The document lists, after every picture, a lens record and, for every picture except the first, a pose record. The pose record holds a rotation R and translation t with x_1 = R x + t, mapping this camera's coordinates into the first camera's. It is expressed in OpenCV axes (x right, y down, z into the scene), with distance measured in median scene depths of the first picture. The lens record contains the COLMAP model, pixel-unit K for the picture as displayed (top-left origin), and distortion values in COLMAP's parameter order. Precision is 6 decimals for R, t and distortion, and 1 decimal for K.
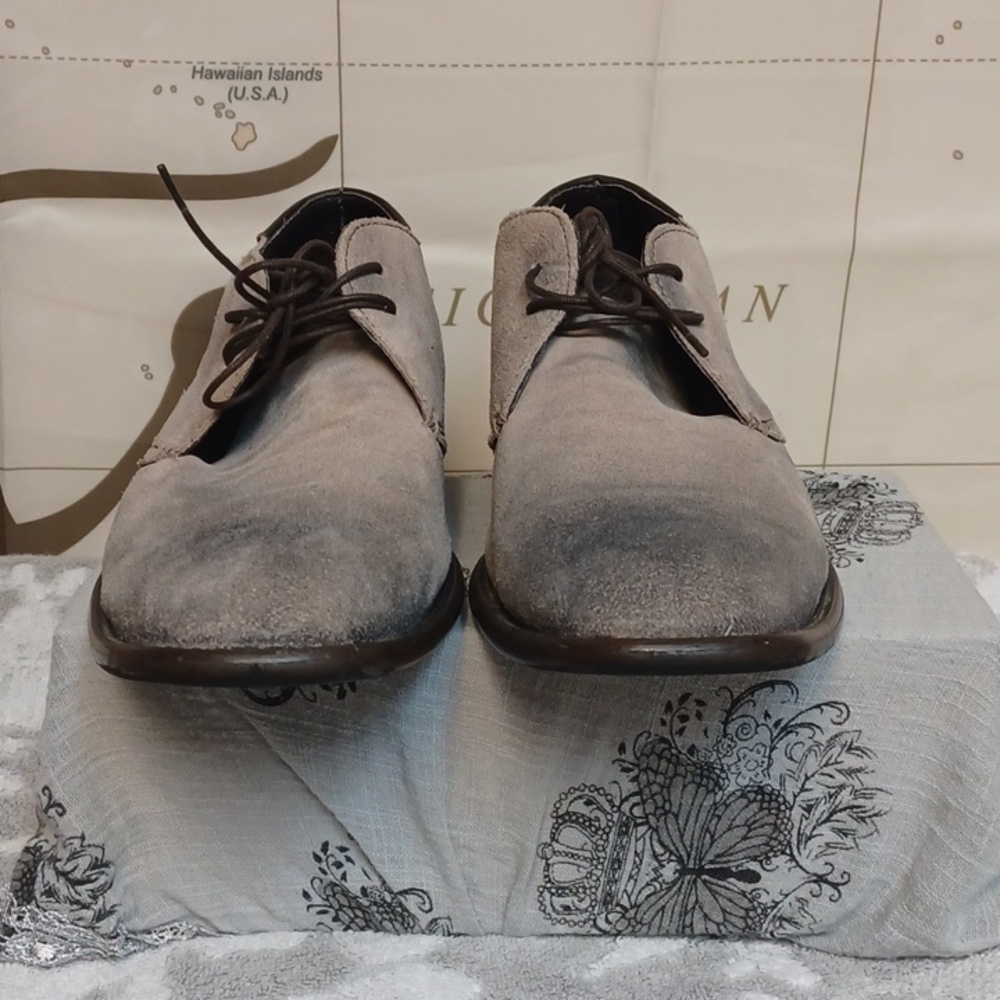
lens RADIAL K [[1455.0, 0, 502.1], [0, 1455.0, 496.0], [0, 0, 1]] dist [-0.124663, 0.000000]
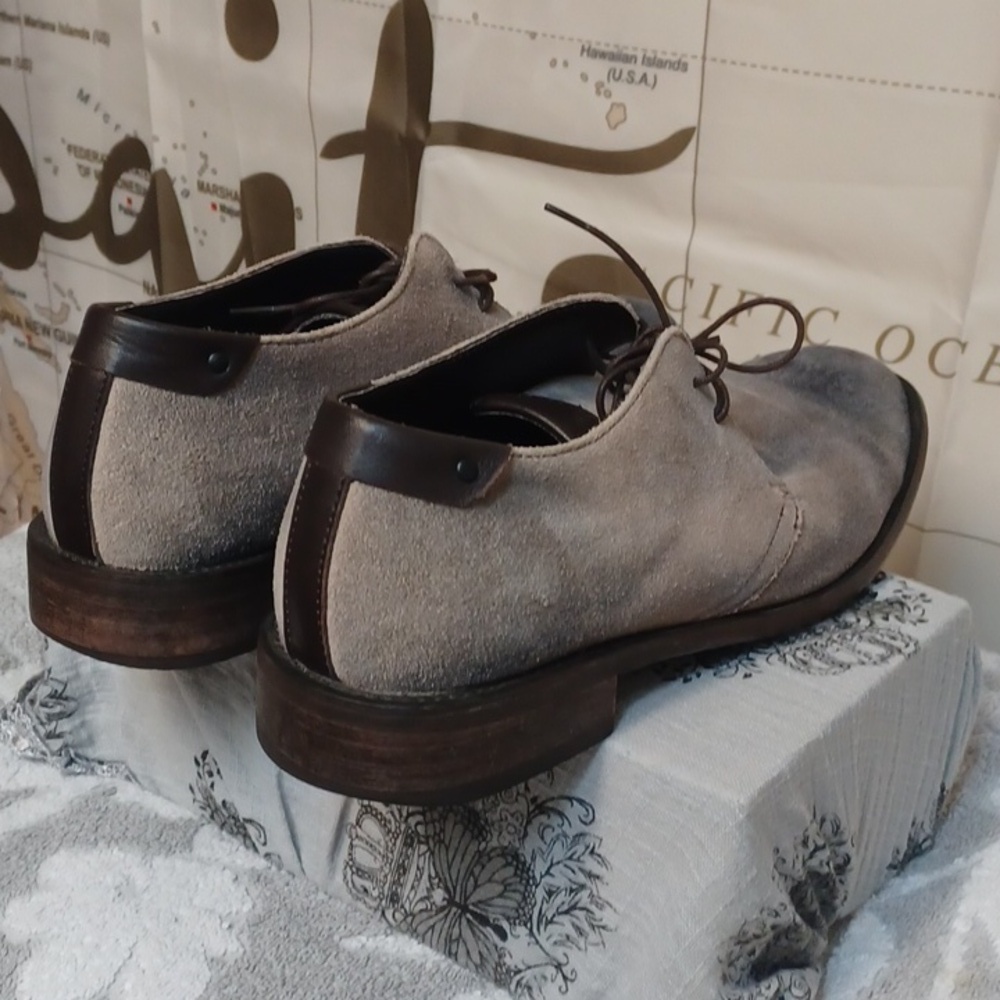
lens RADIAL K [[1464.4, 0, 500.7], [0, 1464.4, 498.7], [0, 0, 1]] dist [-0.174108, 0.000000]
pose [[0.799168, 0.257173, -0.543317, 0.642039], [-0.226524, 0.966070, 0.124082, -0.154301], [0.556792, 0.023911, 0.830308, 0.155582]]
